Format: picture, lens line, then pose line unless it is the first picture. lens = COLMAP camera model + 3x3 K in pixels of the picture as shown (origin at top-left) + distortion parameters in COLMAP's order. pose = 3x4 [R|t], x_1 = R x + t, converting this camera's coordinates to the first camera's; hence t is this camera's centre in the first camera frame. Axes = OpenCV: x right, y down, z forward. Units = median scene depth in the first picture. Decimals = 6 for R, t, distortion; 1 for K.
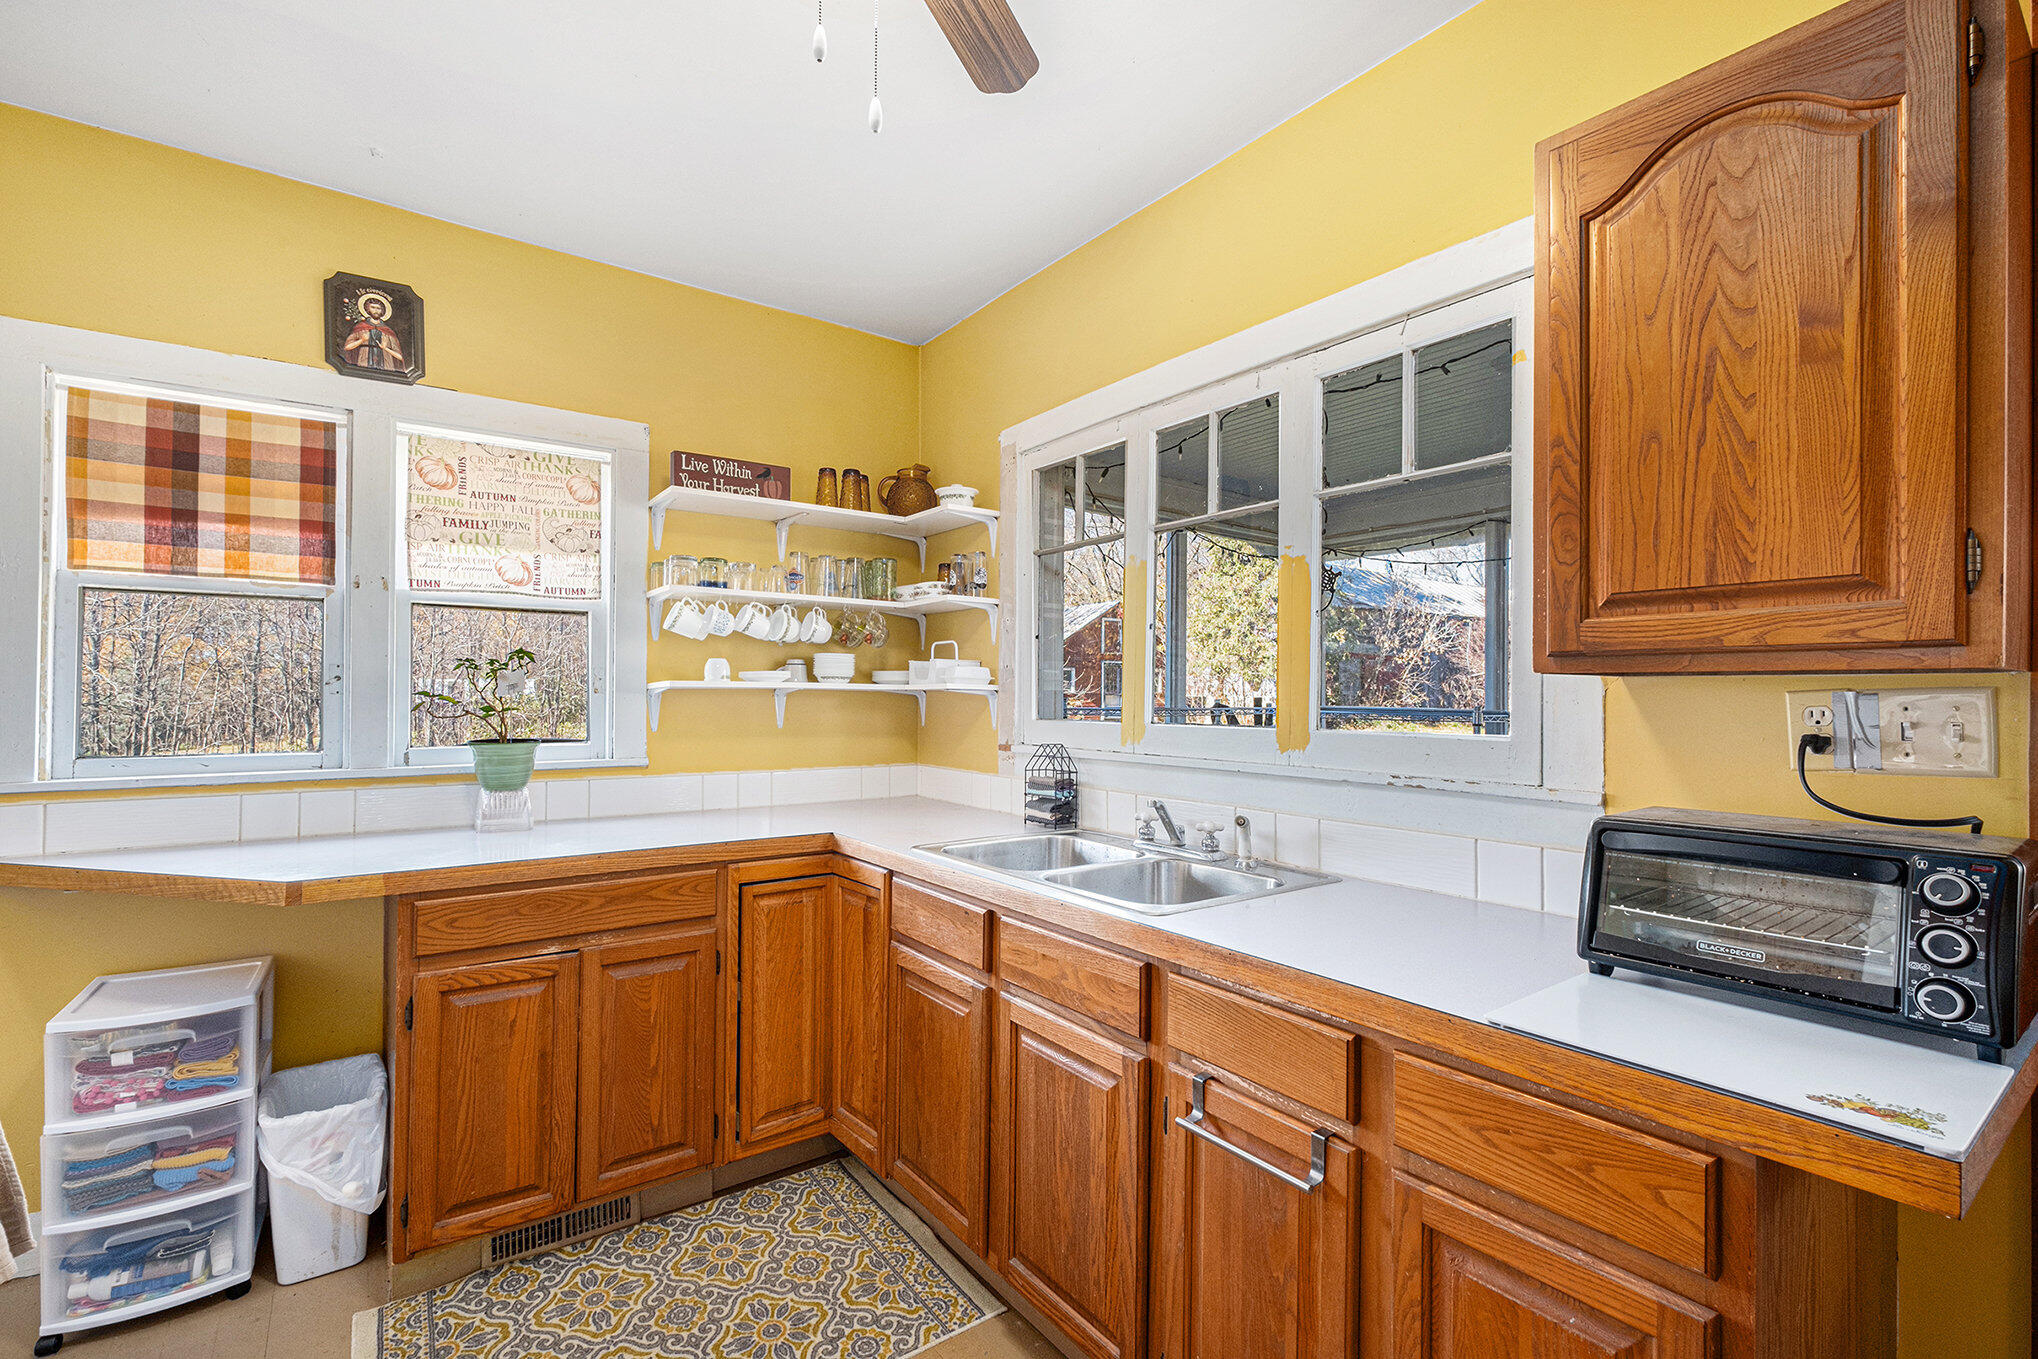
lens RADIAL K [[903.4, 0, 1004.9], [0, 903.4, 676.5], [0, 0, 1]] dist [-0.000584, -0.000623]
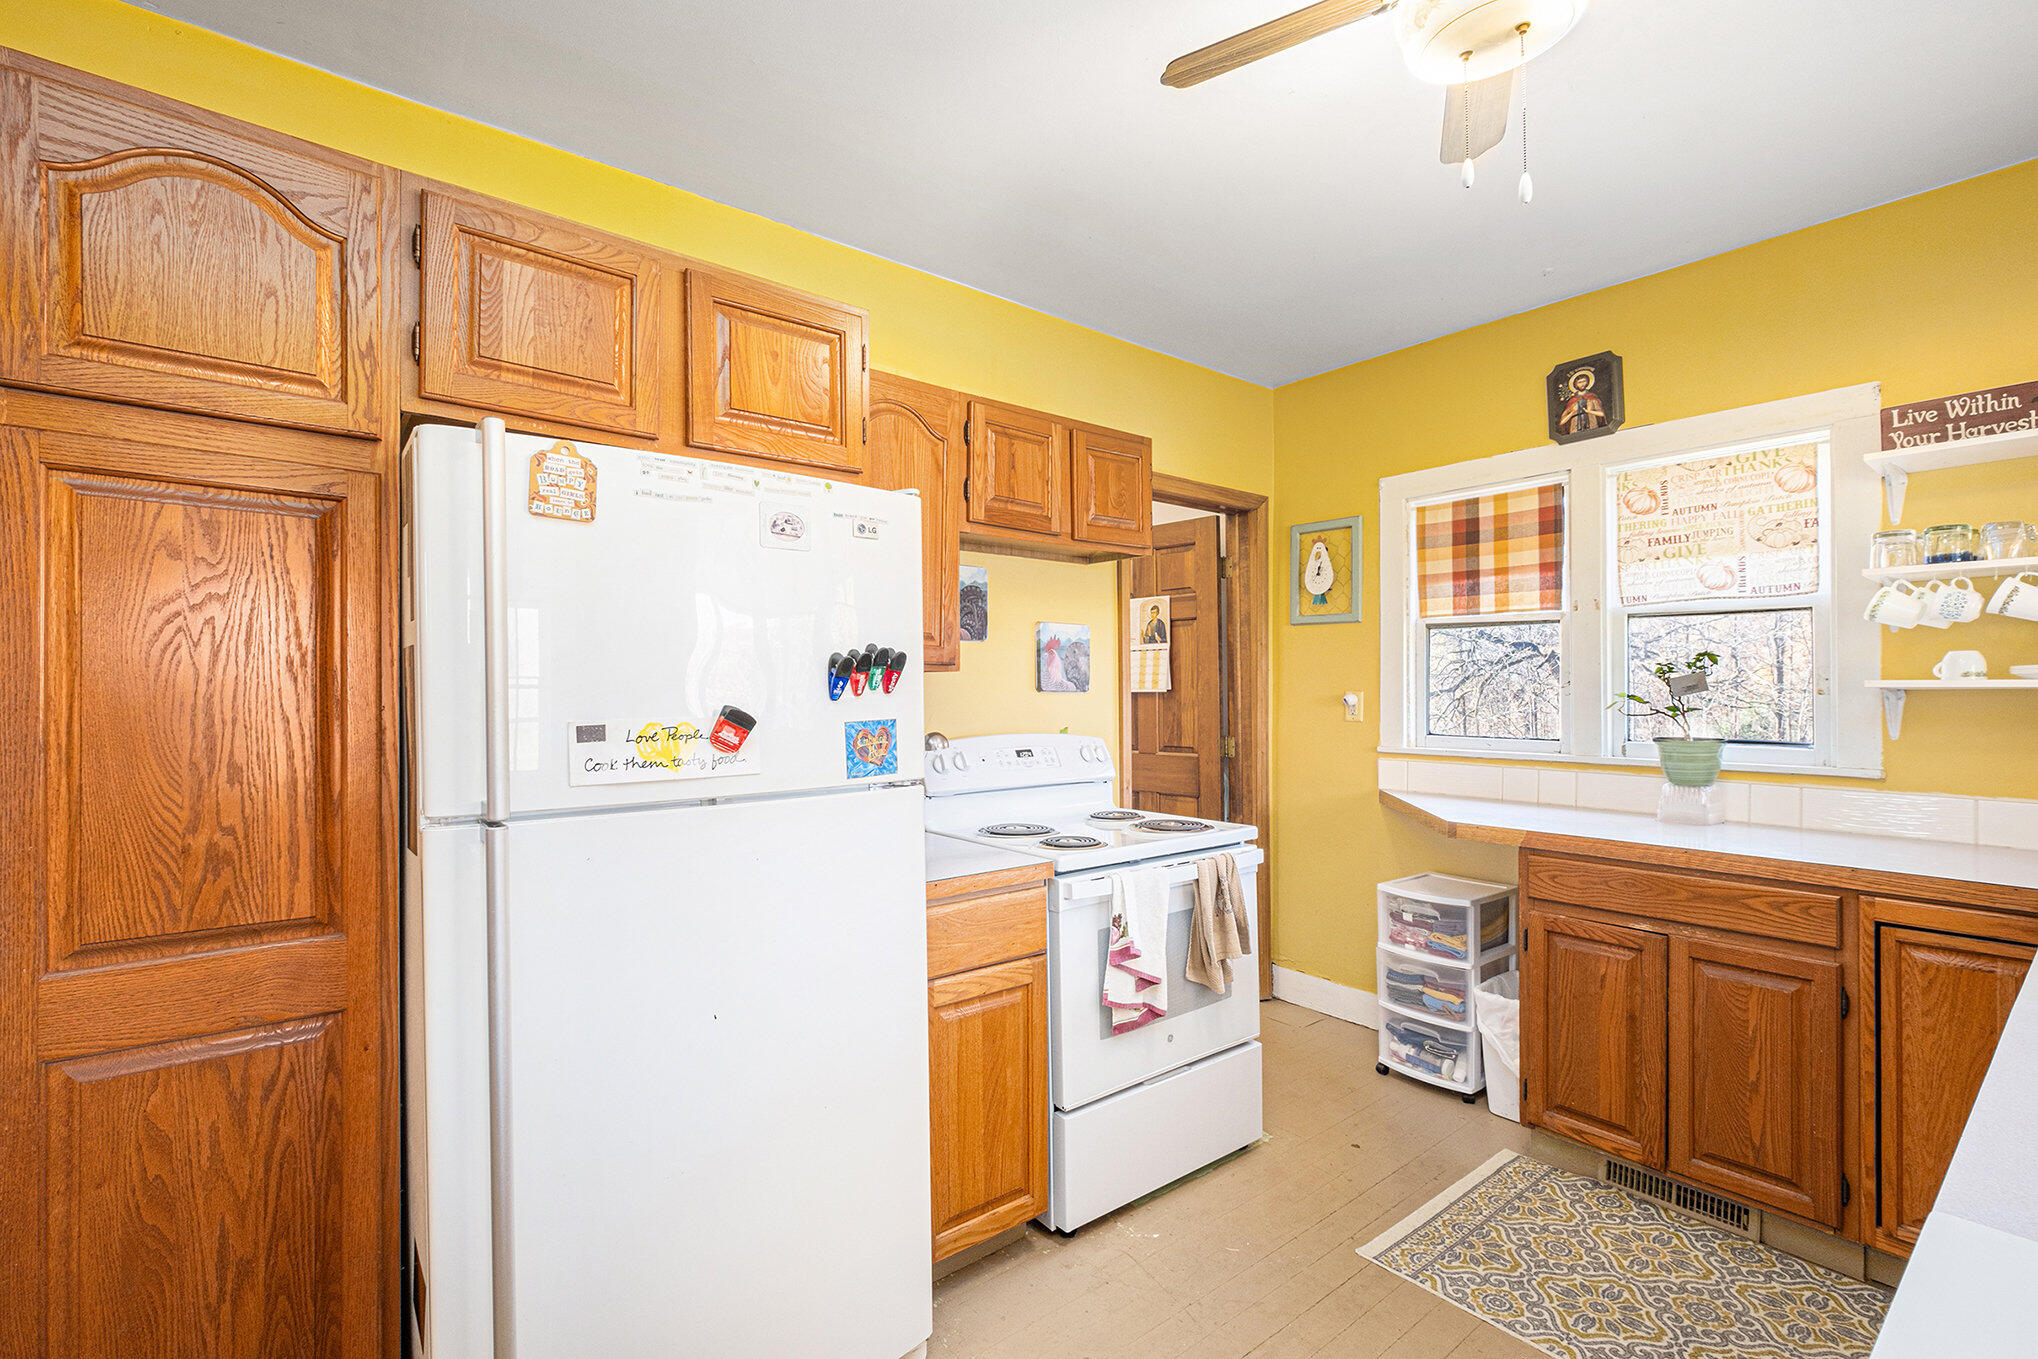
lens RADIAL K [[903.4, 0, 1004.9], [0, 903.4, 676.5], [0, 0, 1]] dist [-0.000584, -0.000623]
pose [[0.050952, -0.019903, -0.998503, 0.513734], [0.019066, 0.999639, -0.018953, 0.001825], [0.998519, -0.018071, 0.051313, 0.152044]]
